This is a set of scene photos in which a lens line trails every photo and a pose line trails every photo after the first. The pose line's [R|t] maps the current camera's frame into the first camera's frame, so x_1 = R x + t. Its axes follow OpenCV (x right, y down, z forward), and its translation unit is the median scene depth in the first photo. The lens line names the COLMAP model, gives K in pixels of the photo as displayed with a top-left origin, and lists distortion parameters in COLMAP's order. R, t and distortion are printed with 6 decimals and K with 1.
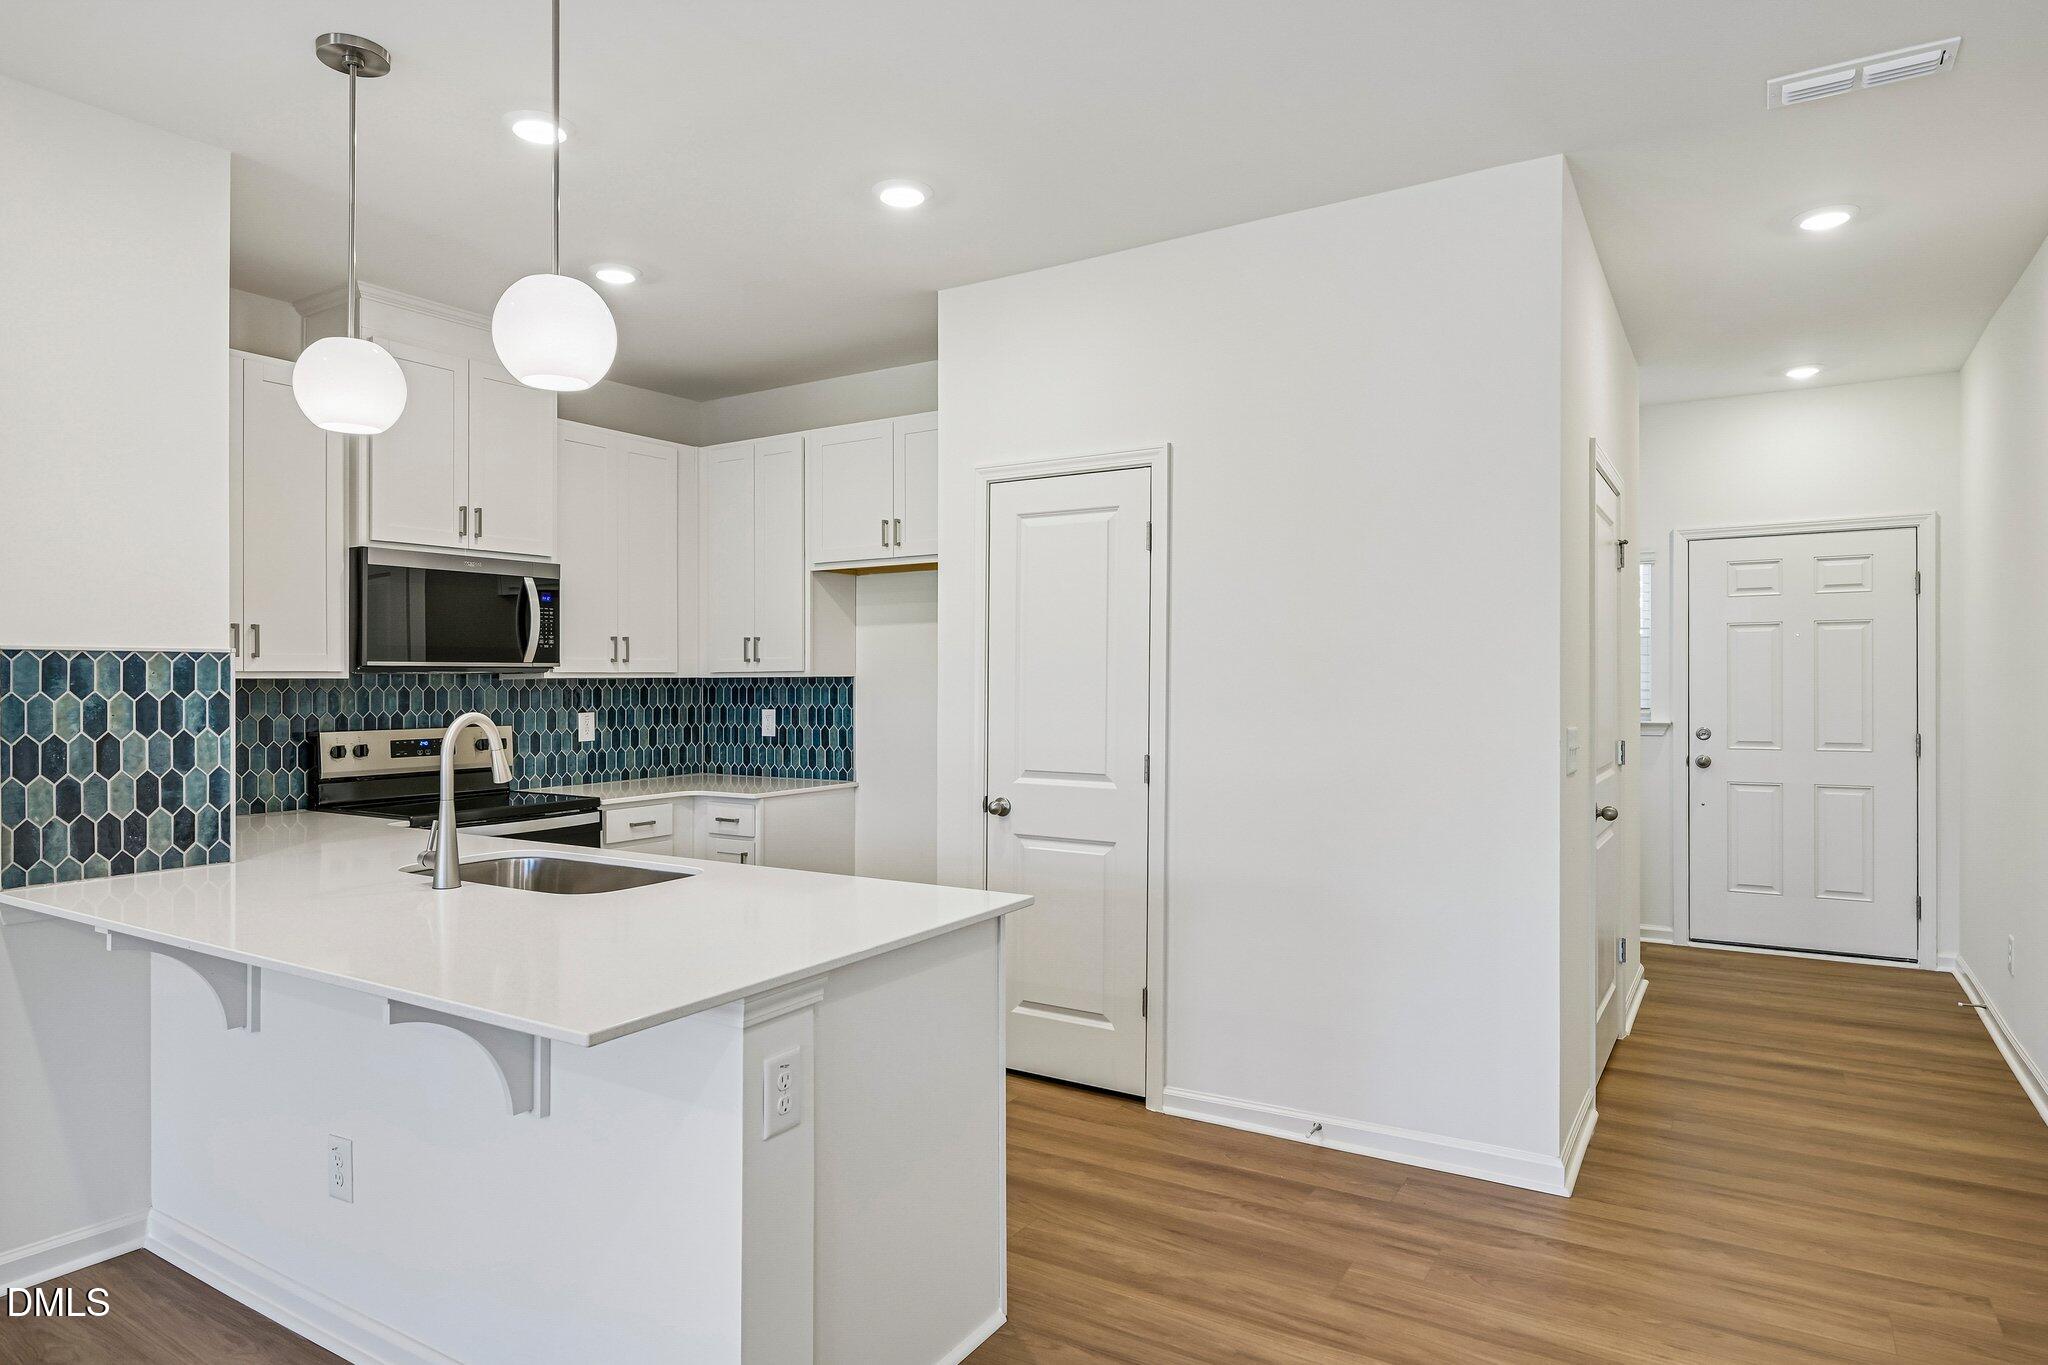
lens RADIAL K [[1182.8, 0, 1080.7], [0, 1182.8, 669.1], [0, 0, 1]] dist [0.004579, -0.001825]
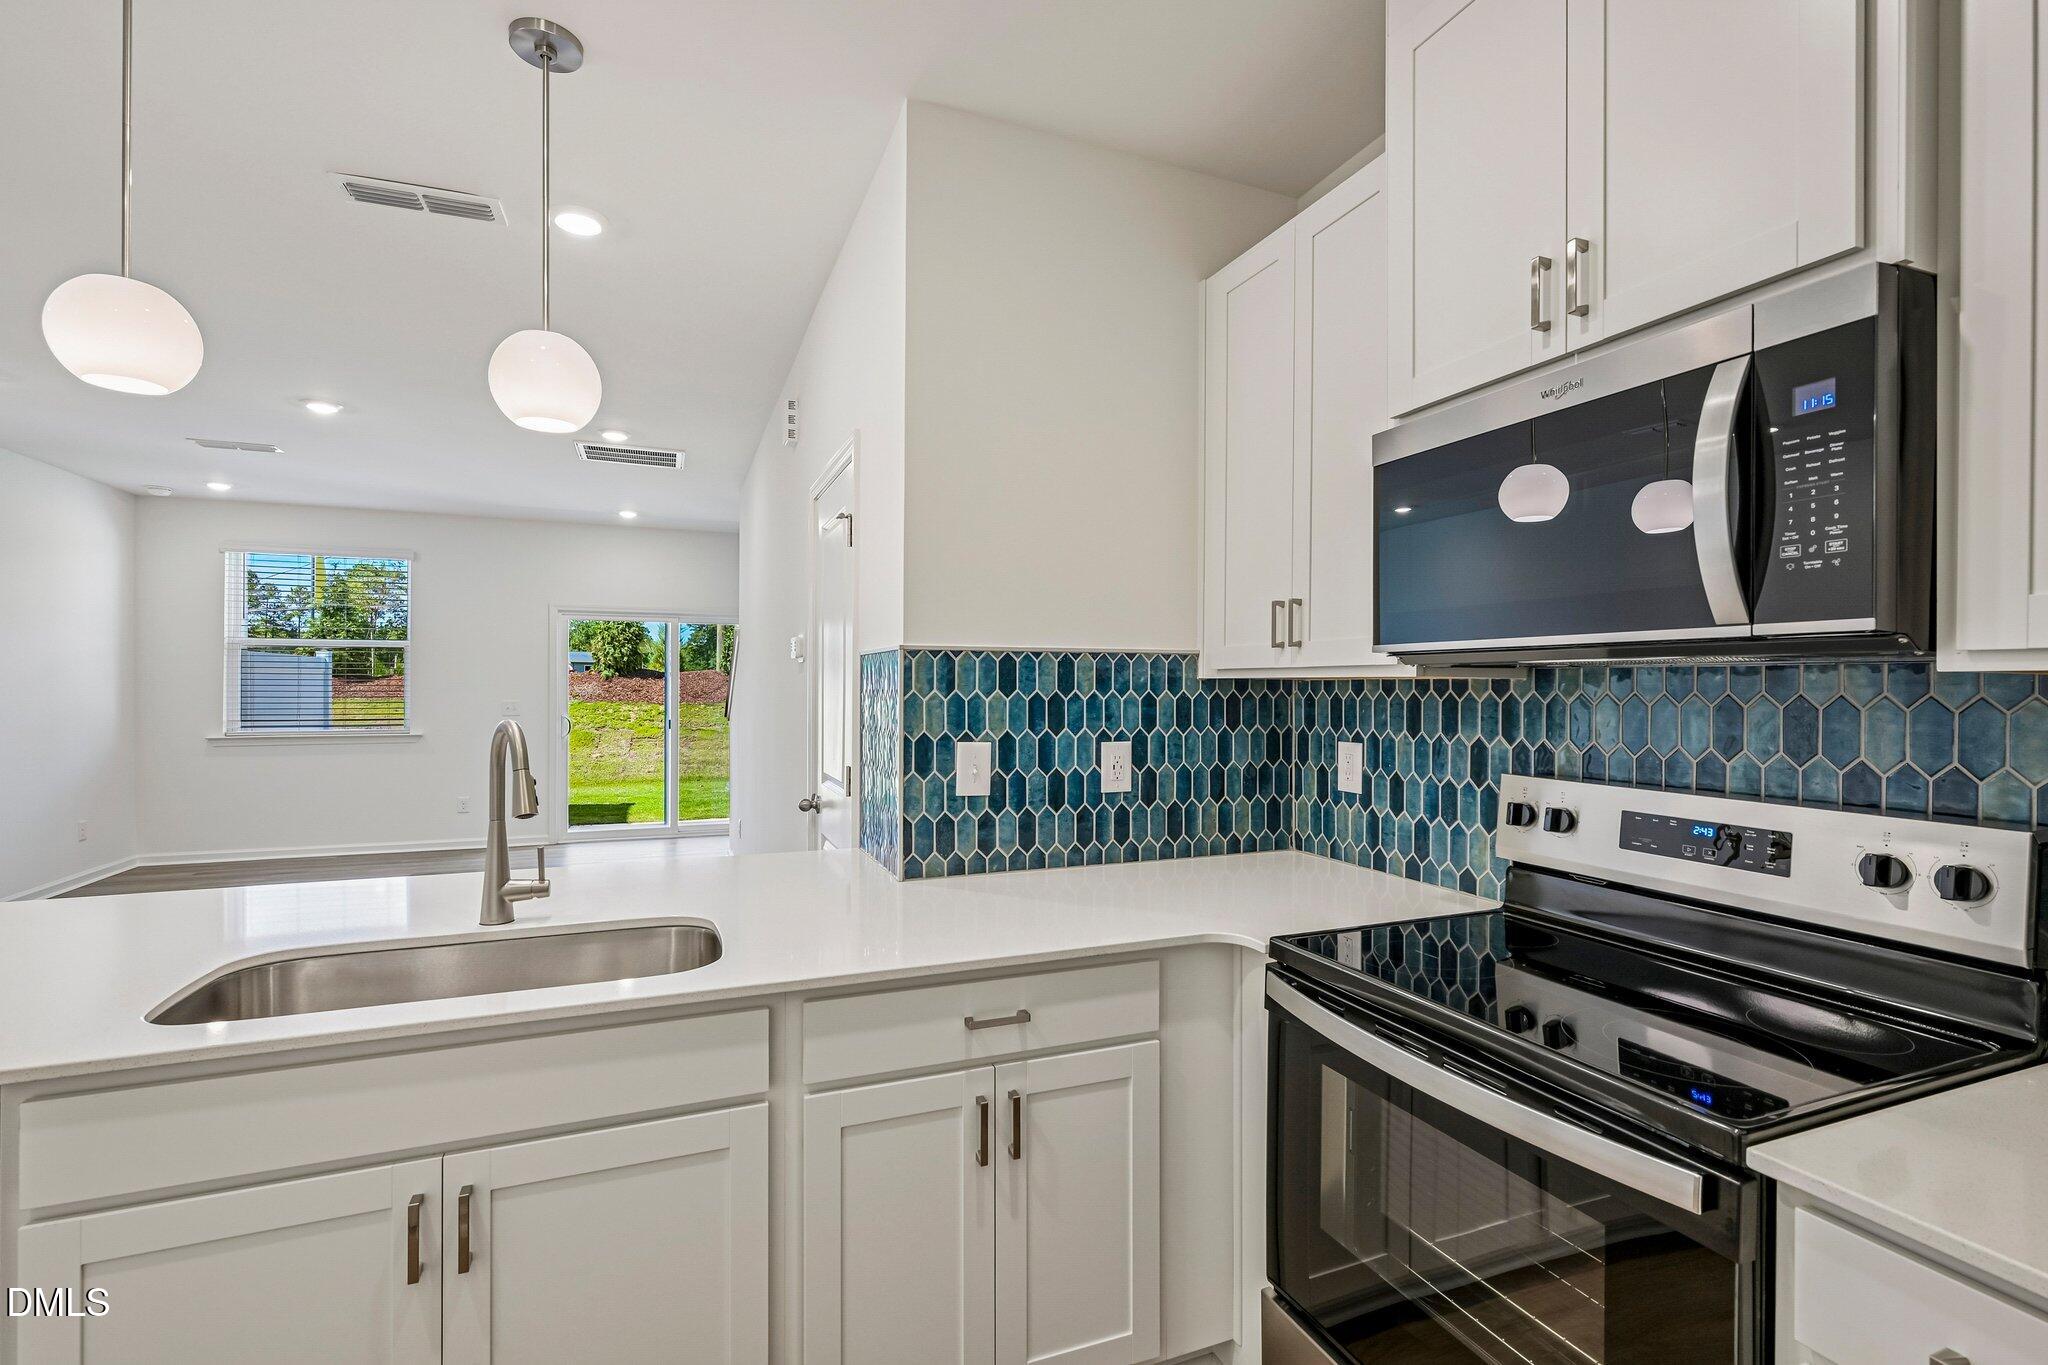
lens RADIAL K [[898.8, 0, 1025.6], [0, 898.8, 685.8], [0, 0, 1]] dist [-0.012222, 0.000276]
pose [[-0.617051, 0.005466, -0.786904, -0.160772], [0.008874, 0.999961, -0.000013, 0.009337], [0.786873, -0.006991, -0.617075, 1.009138]]
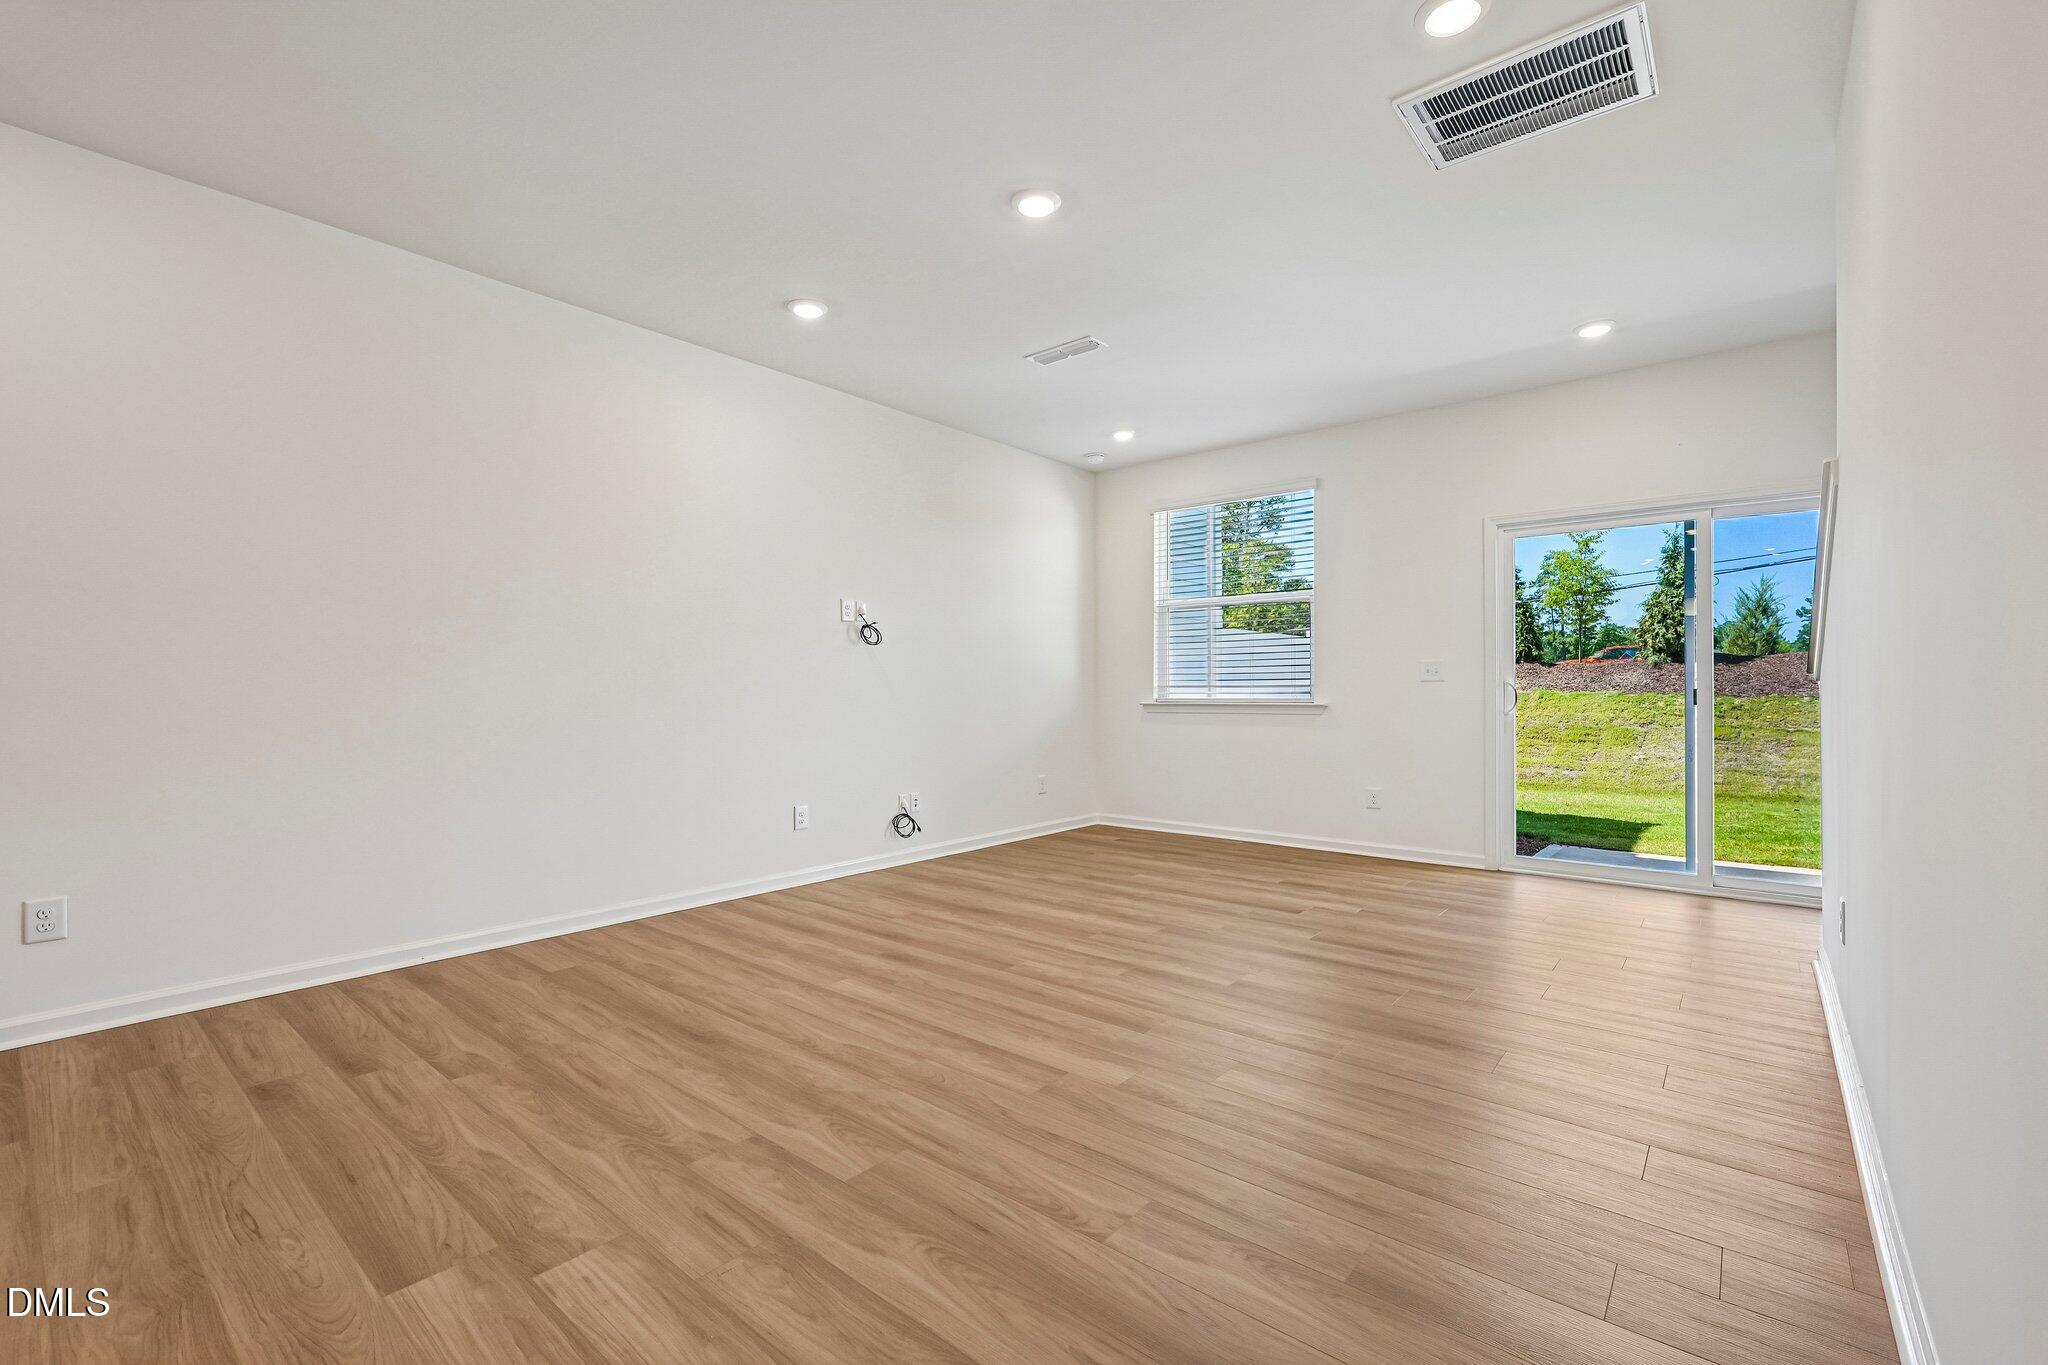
lens RADIAL K [[870.2, 0, 1029.8], [0, 870.2, 683.8], [0, 0, 1]] dist [-0.001049, 0.000001]
pose [[-0.984433, 0.014119, 0.175190, -0.563786], [0.011189, 0.999781, -0.017700, 0.076870], [-0.175401, -0.015465, -0.984376, 0.450232]]
